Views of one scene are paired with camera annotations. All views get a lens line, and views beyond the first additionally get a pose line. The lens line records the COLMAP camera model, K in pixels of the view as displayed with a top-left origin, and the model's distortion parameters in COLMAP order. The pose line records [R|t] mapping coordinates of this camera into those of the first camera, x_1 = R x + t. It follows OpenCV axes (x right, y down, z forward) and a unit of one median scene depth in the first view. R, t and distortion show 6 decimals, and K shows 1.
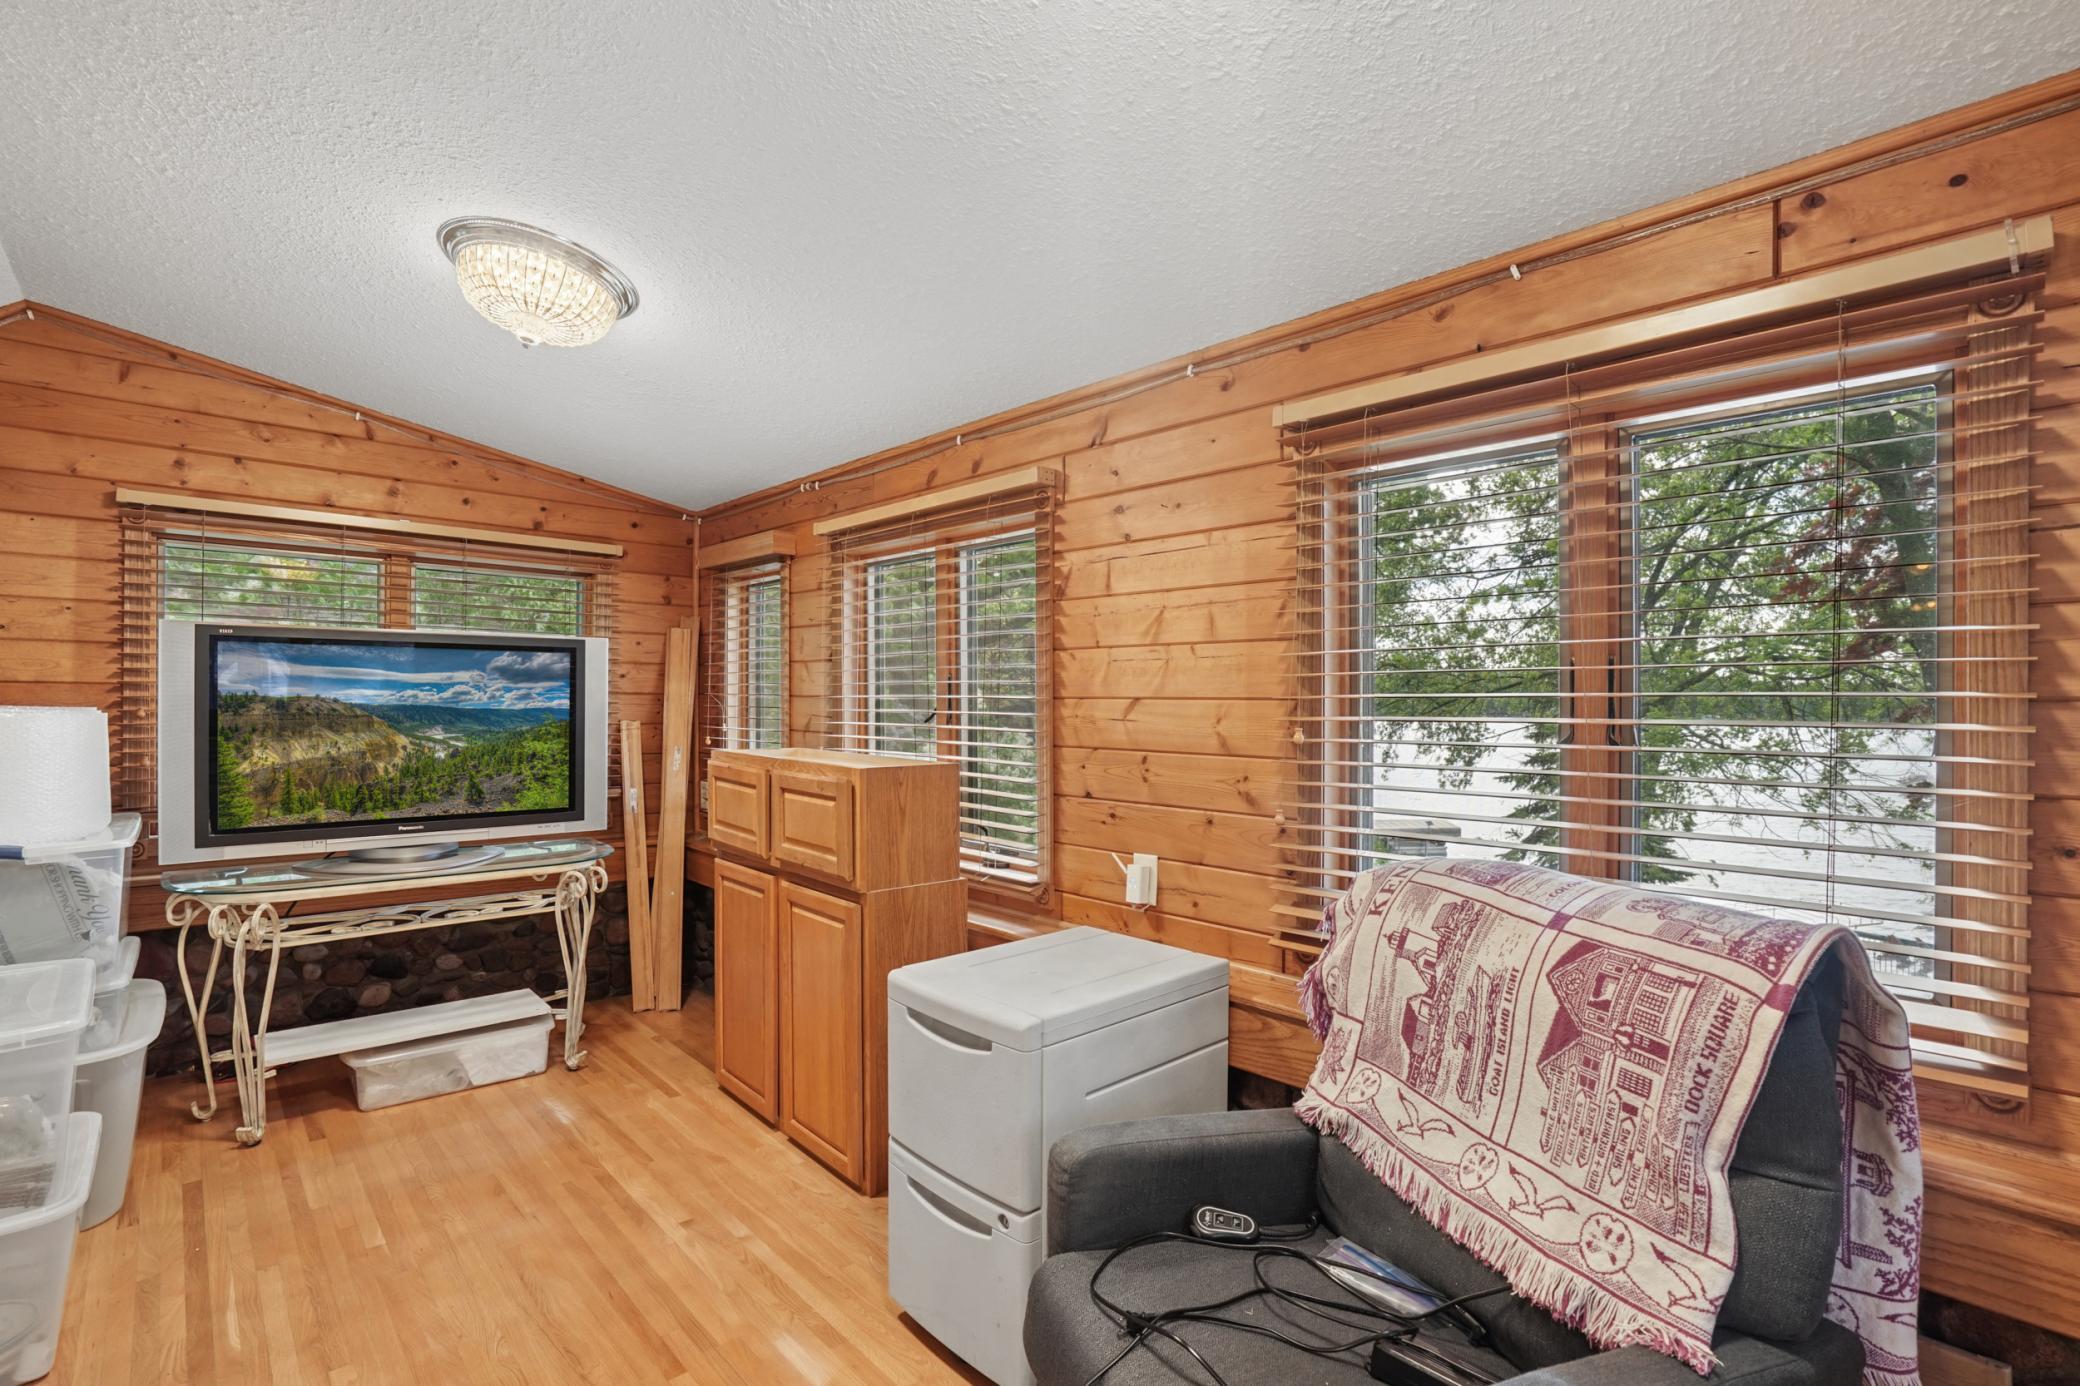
lens RADIAL K [[968.1, 0, 1038.2], [0, 968.1, 703.6], [0, 0, 1]] dist [-0.064916, 0.026703]
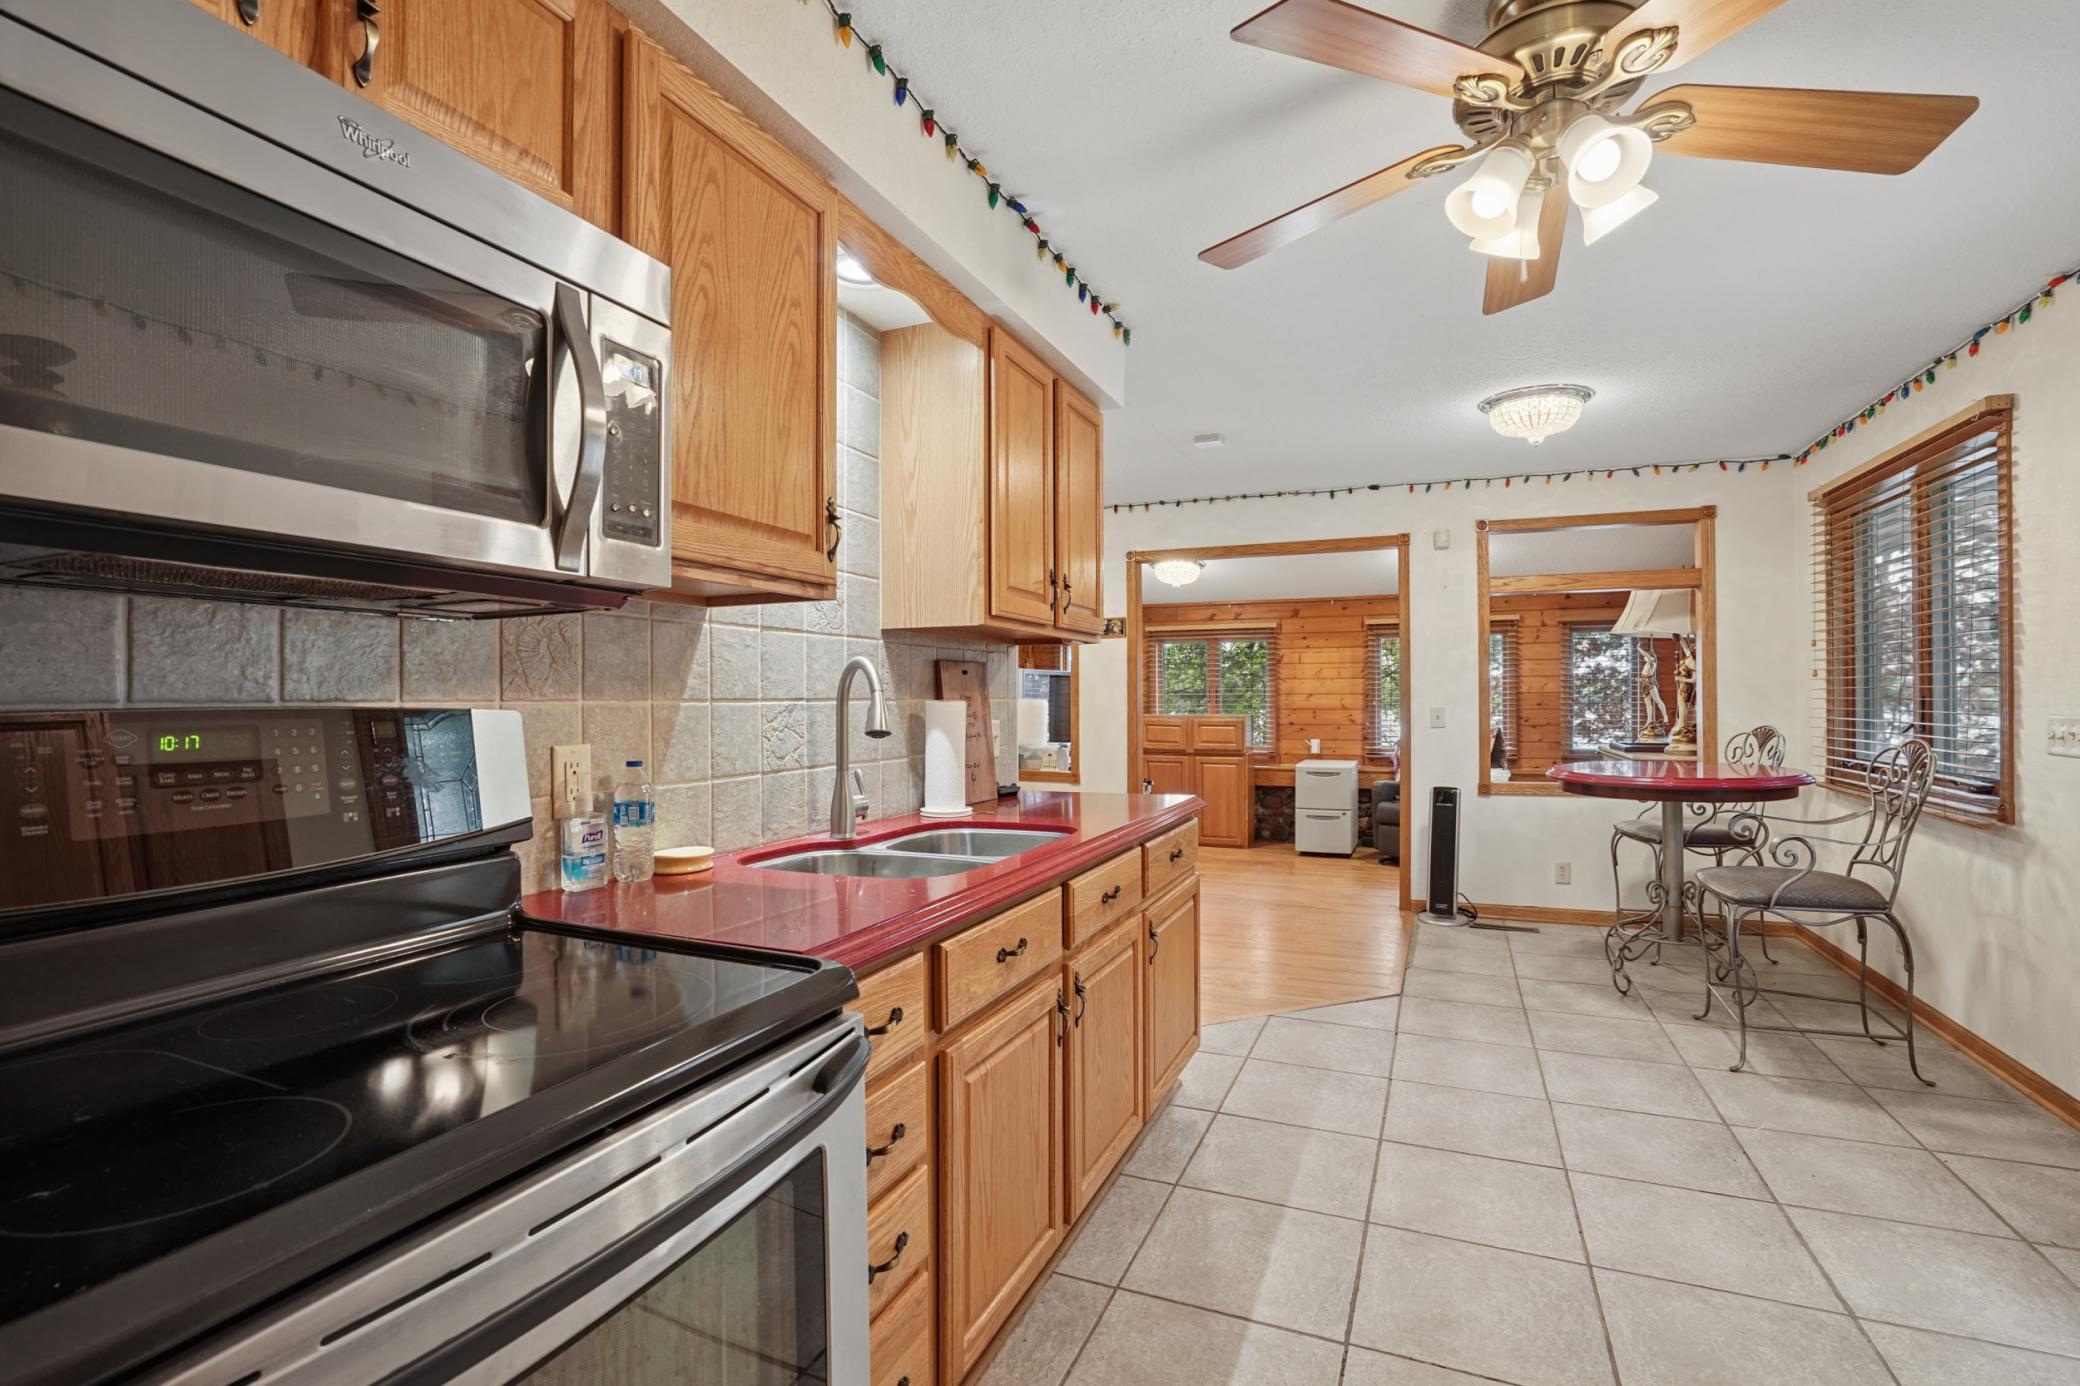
lens RADIAL K [[968.1, 0, 1038.2], [0, 968.1, 703.6], [0, 0, 1]] dist [-0.064916, 0.026703]
pose [[0.915127, -0.015235, 0.402878, -2.144670], [0.013391, 0.999883, 0.007395, -0.009787], [-0.402943, -0.001372, 0.915224, -1.717100]]
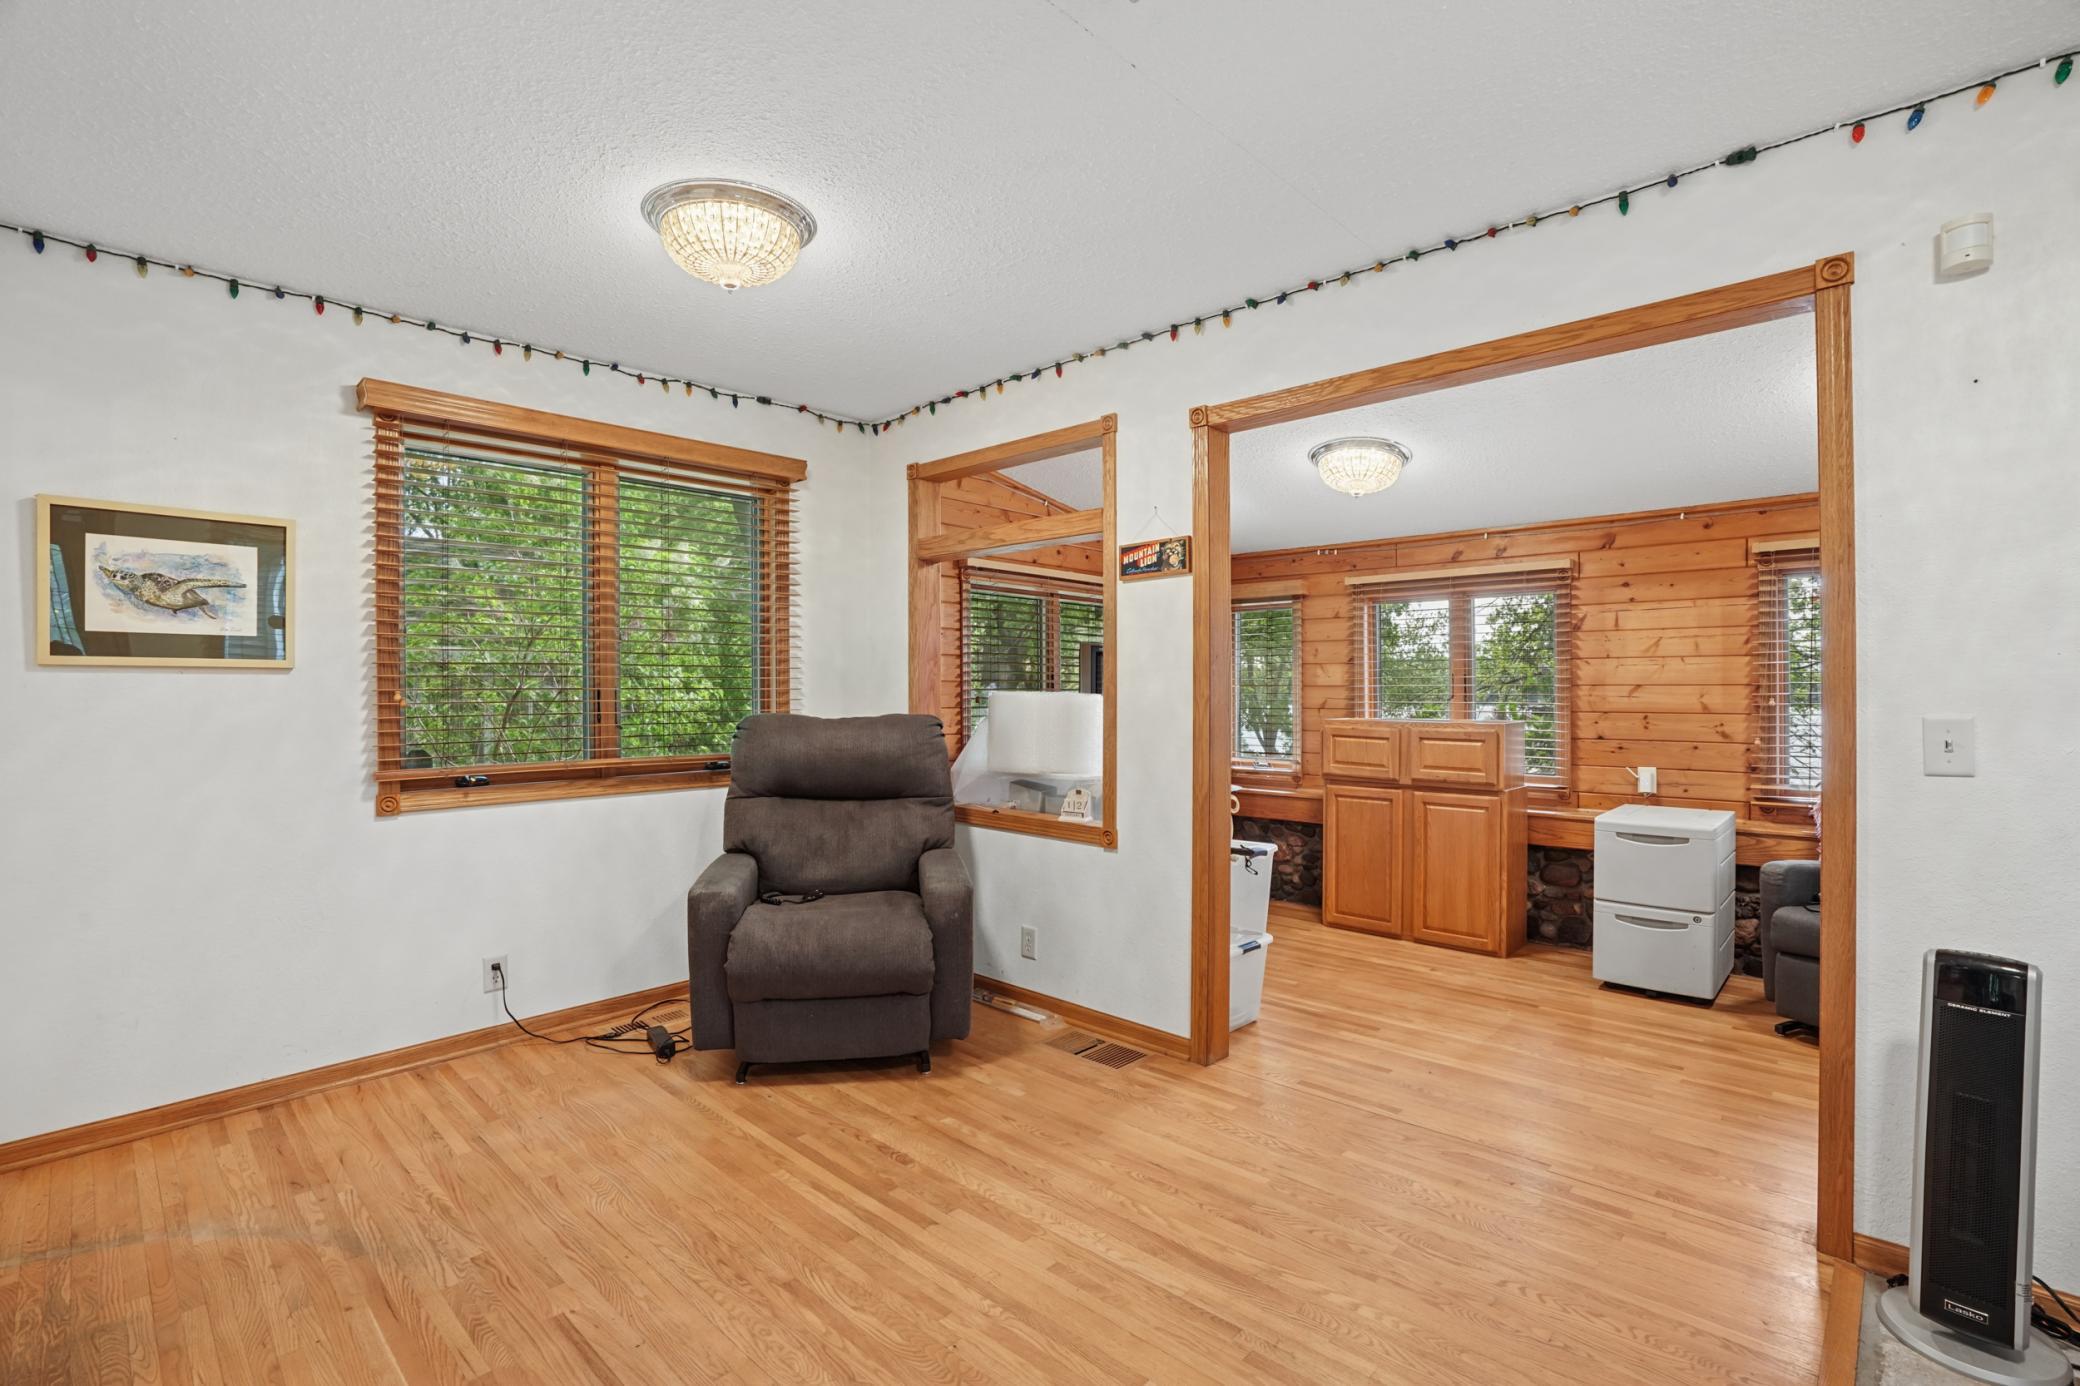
lens RADIAL K [[954.8, 0, 1040.0], [0, 954.8, 693.0], [0, 0, 1]] dist [-0.050255, 0.018486]
pose [[0.998026, -0.009992, 0.062006, -1.178697], [0.010049, 0.999949, -0.000594, -0.000822], [-0.061997, 0.001216, 0.998076, -0.754301]]
